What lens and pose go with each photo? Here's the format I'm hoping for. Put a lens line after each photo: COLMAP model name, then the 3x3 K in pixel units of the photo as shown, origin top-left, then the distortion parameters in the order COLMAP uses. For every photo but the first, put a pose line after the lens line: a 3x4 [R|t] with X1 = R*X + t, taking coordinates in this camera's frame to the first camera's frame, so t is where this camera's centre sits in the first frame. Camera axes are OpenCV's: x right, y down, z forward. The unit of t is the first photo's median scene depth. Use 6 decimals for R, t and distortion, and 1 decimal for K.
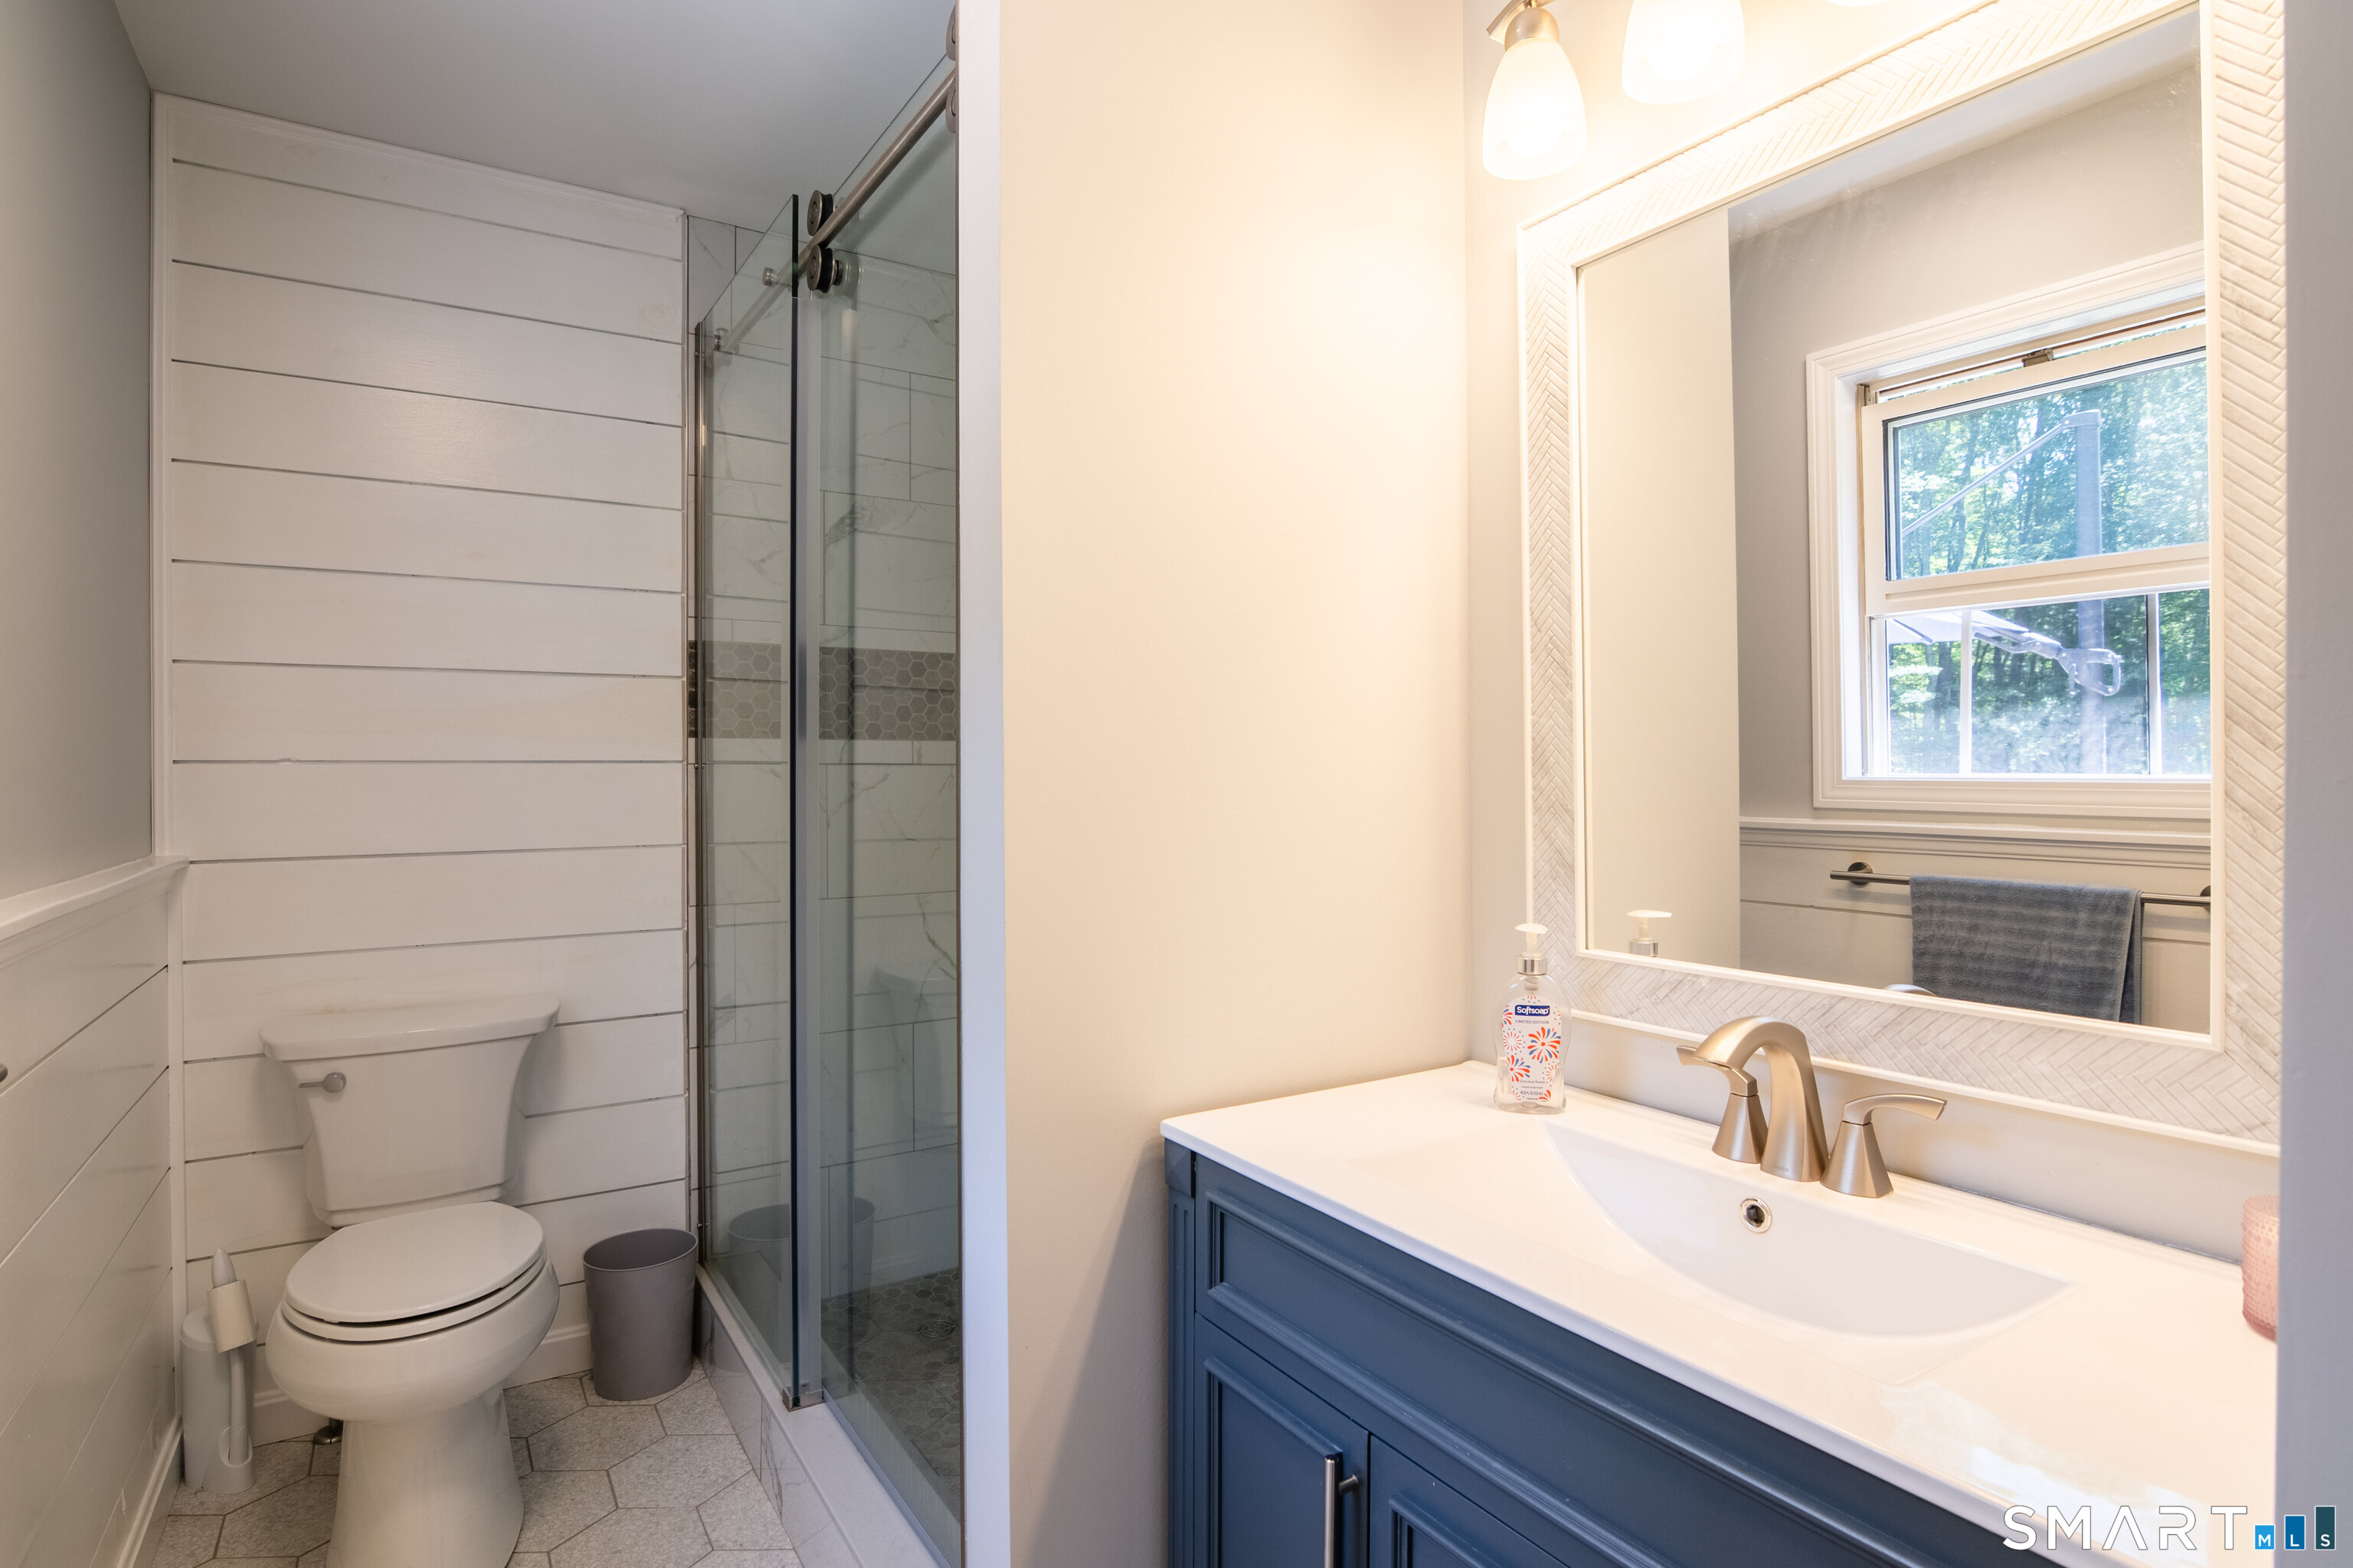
lens RADIAL K [[1150.8, 0, 1155.3], [0, 1150.8, 778.5], [0, 0, 1]] dist [-0.029154, 0.007625]
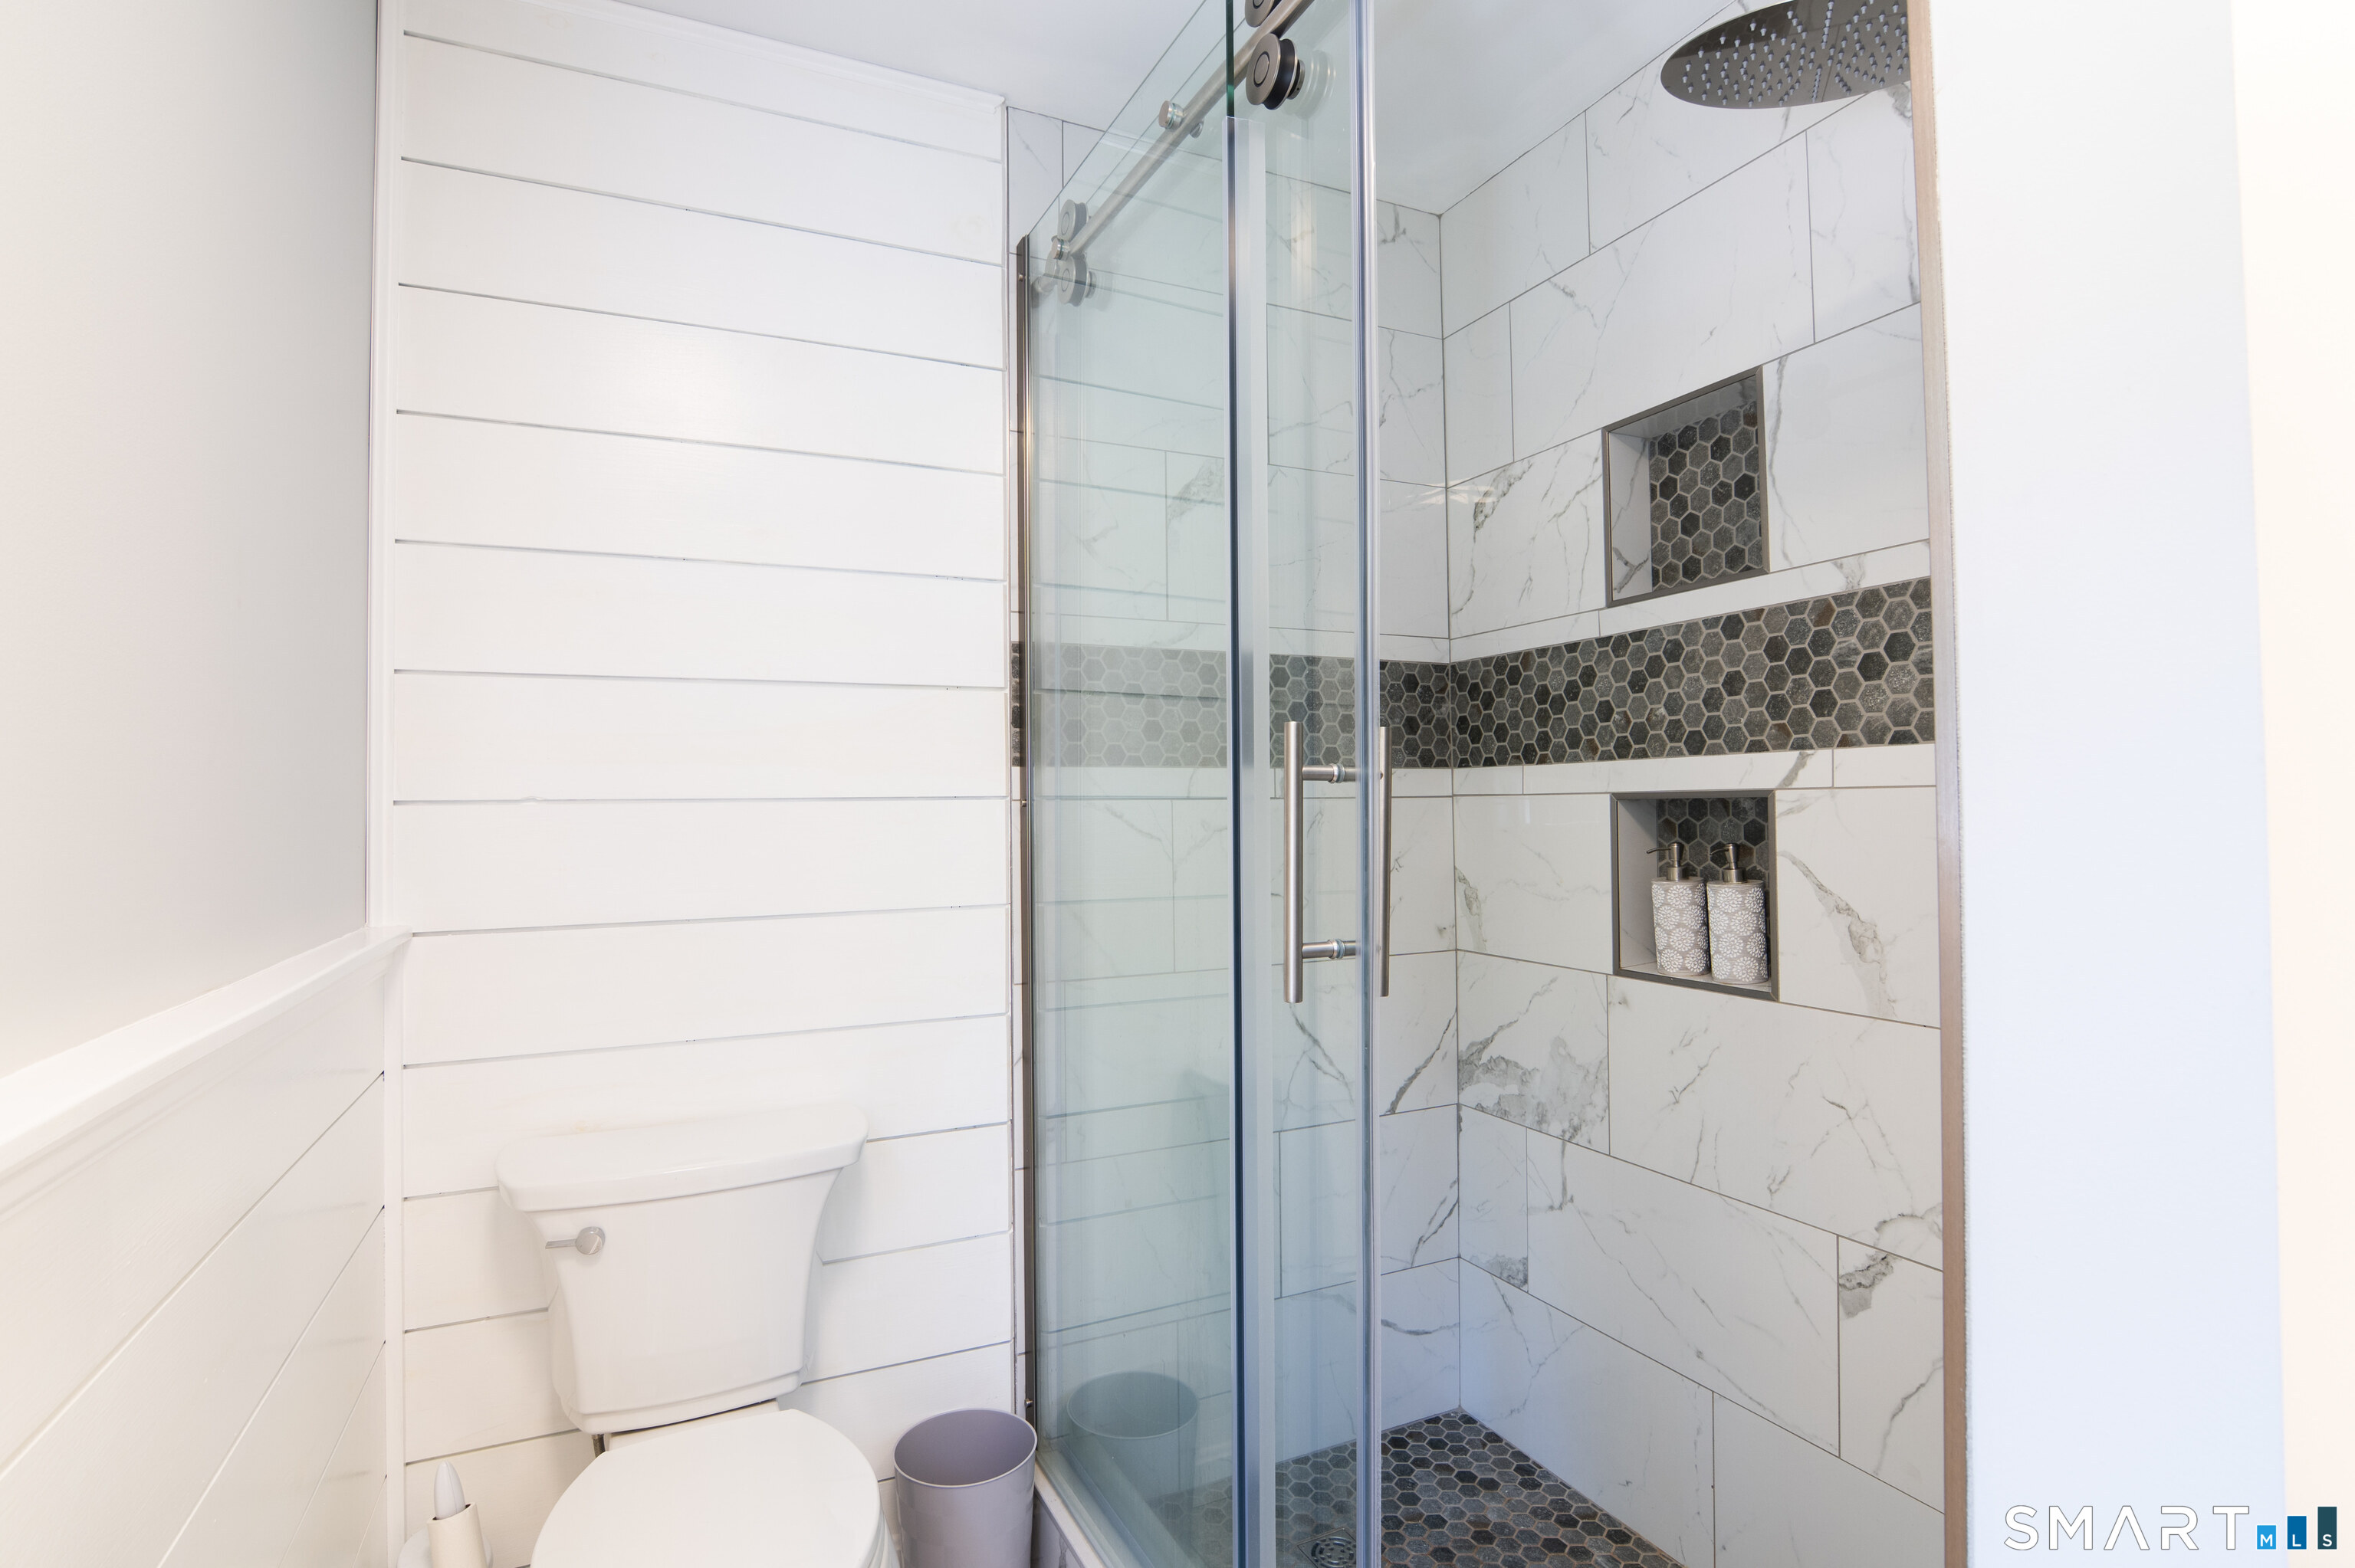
lens RADIAL K [[1151.5, 0, 1198.2], [0, 1151.5, 782.3], [0, 0, 1]] dist [-0.029154, 0.007625]
pose [[0.992006, -0.005329, -0.126075, -0.232366], [0.003087, 0.999834, -0.017966, -0.013019], [0.126150, 0.017434, 0.991858, 0.305617]]
